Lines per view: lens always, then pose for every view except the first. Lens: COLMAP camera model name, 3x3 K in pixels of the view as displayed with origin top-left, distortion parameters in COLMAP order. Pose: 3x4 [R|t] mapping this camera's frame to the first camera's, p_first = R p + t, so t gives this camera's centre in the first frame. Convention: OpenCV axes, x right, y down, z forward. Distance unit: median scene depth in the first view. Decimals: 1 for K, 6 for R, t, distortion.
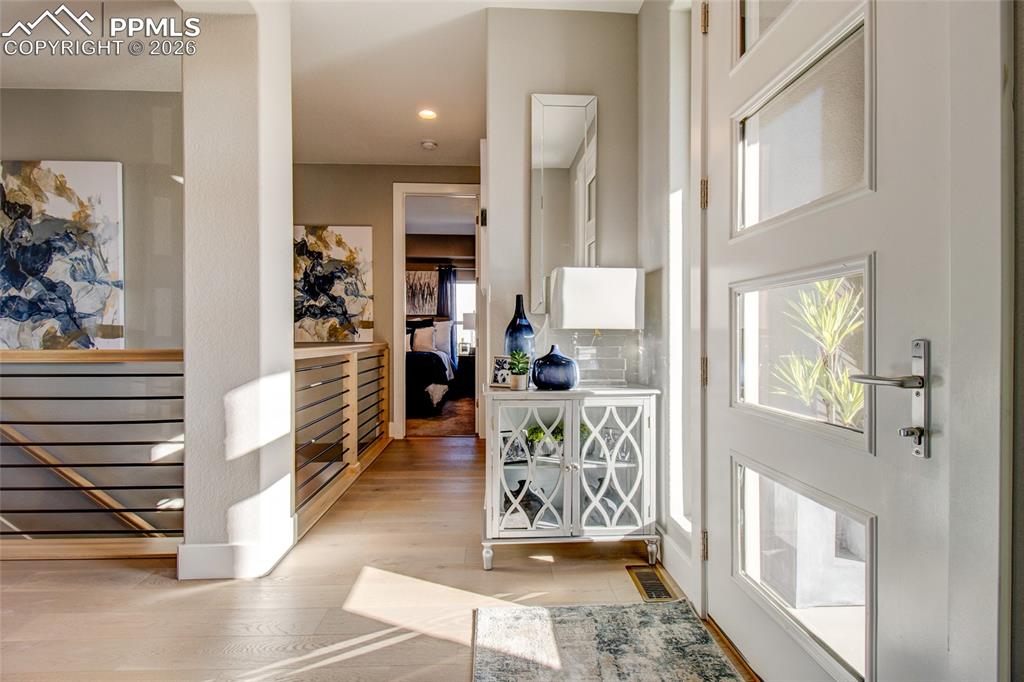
lens RADIAL K [[451.8, 0, 509.9], [0, 451.8, 333.1], [0, 0, 1]] dist [0.001784, 0.000079]
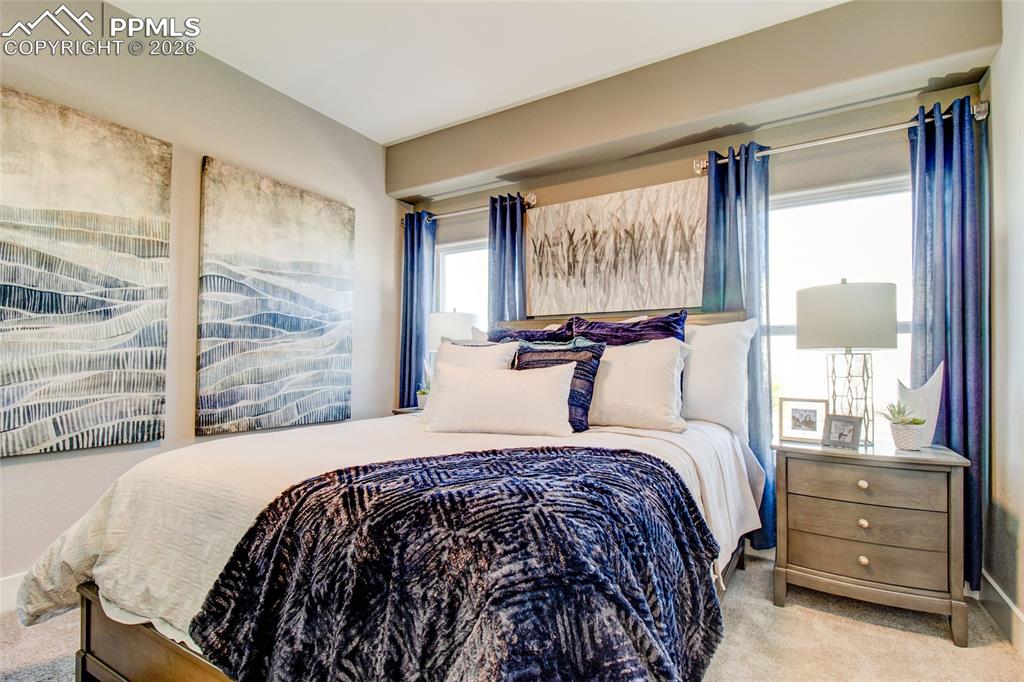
lens RADIAL K [[484.9, 0, 512.6], [0, 484.9, 344.9], [0, 0, 1]] dist [0.017899, -0.010631]
pose [[0.826562, -0.007405, -0.562797, -0.078213], [-0.006240, 0.999731, -0.022319, -0.003167], [0.562811, 0.021960, 0.826294, 0.639458]]
